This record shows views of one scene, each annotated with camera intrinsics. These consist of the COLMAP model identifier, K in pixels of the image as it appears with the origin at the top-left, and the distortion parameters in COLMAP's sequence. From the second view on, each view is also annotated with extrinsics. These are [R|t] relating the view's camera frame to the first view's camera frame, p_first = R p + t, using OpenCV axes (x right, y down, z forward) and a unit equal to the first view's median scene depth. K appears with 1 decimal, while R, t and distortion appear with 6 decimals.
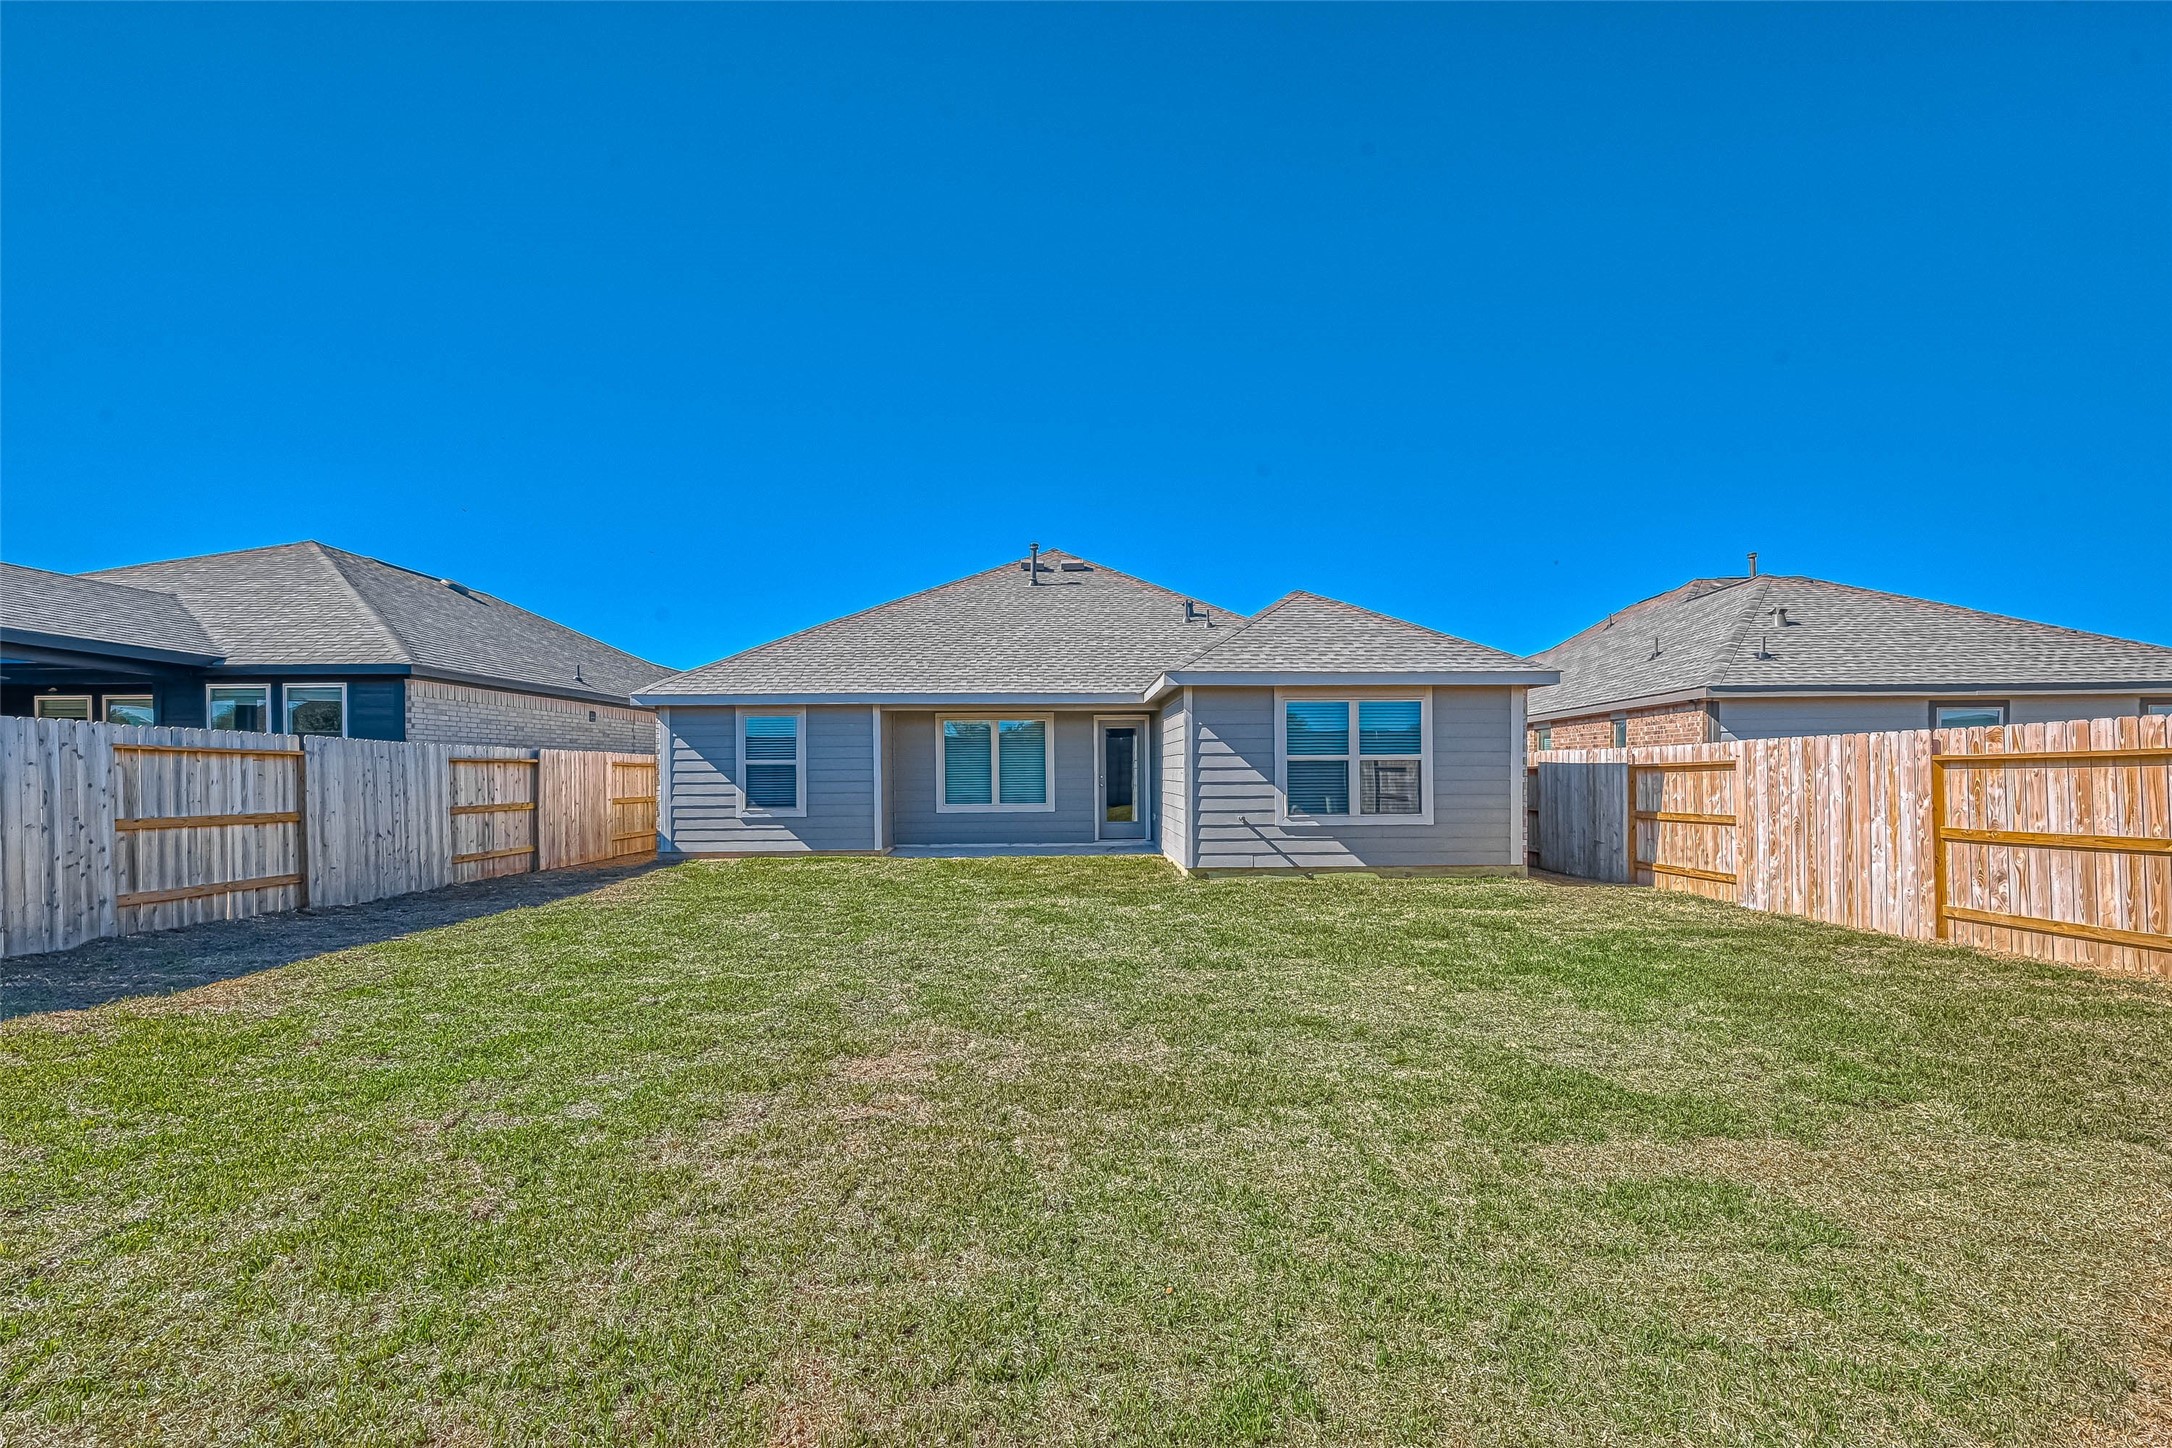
lens RADIAL K [[722.4, 0, 1087.3], [0, 722.4, 773.7], [0, 0, 1]] dist [-0.000120, -0.000013]
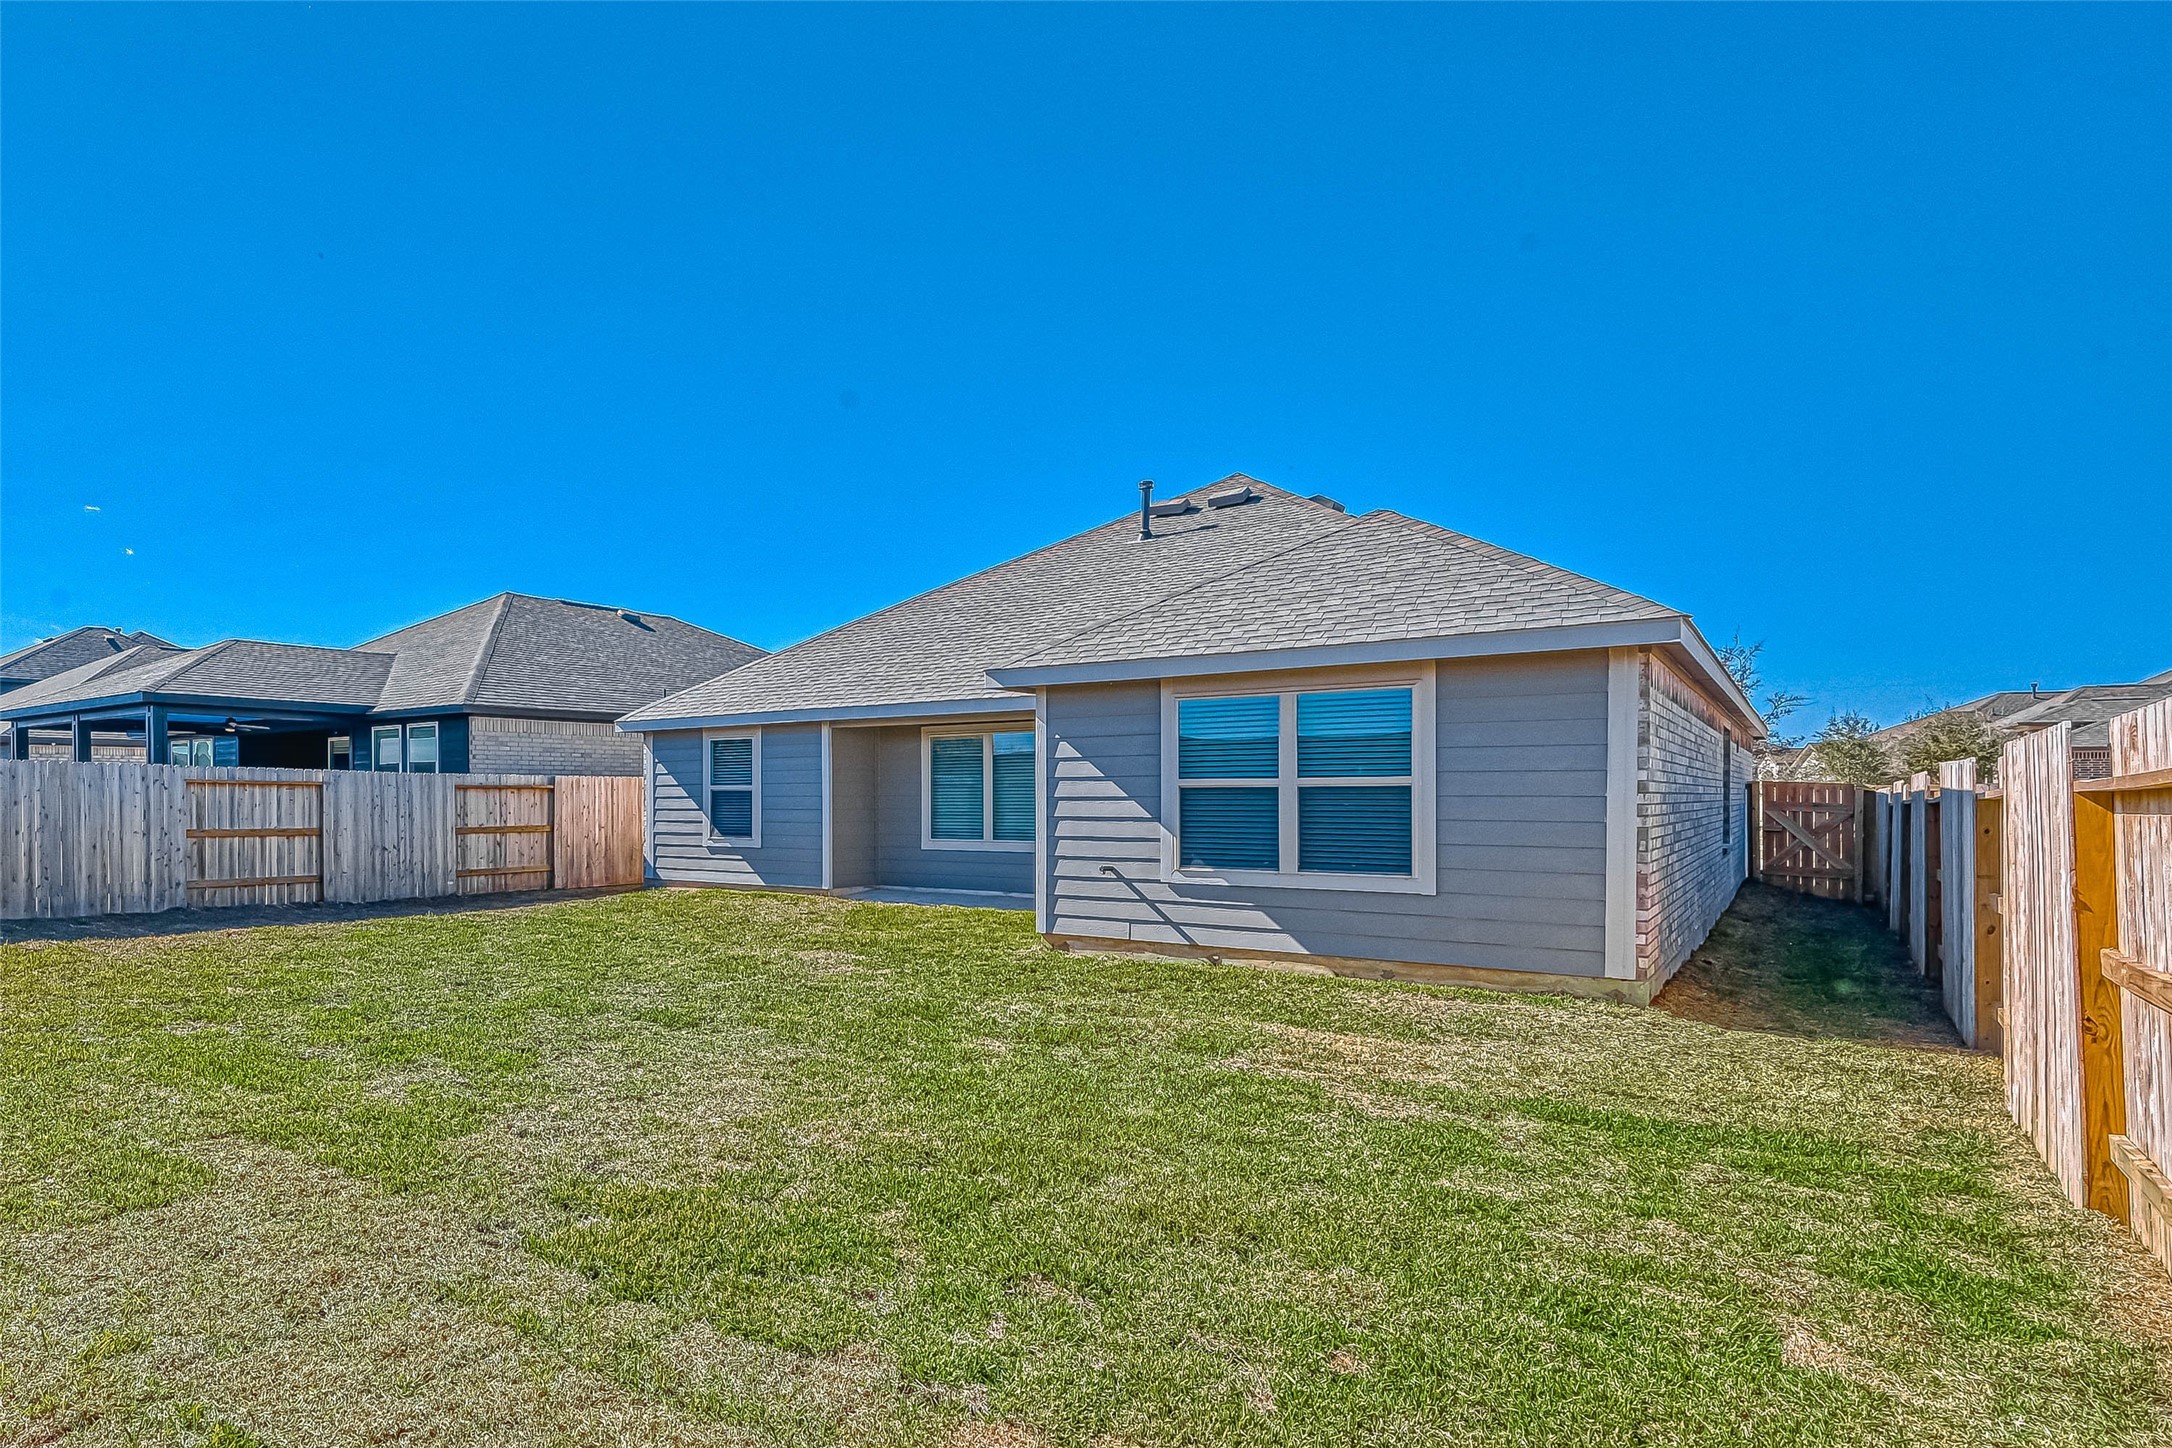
lens RADIAL K [[1112.7, 0, 1085.9], [0, 1112.7, 796.4], [0, 0, 1]] dist [0.000091, -0.000012]
pose [[0.819952, 0.006312, -0.572398, 0.808530], [-0.005042, 0.999980, 0.003804, -0.013093], [0.572410, -0.000233, 0.819967, 0.092149]]
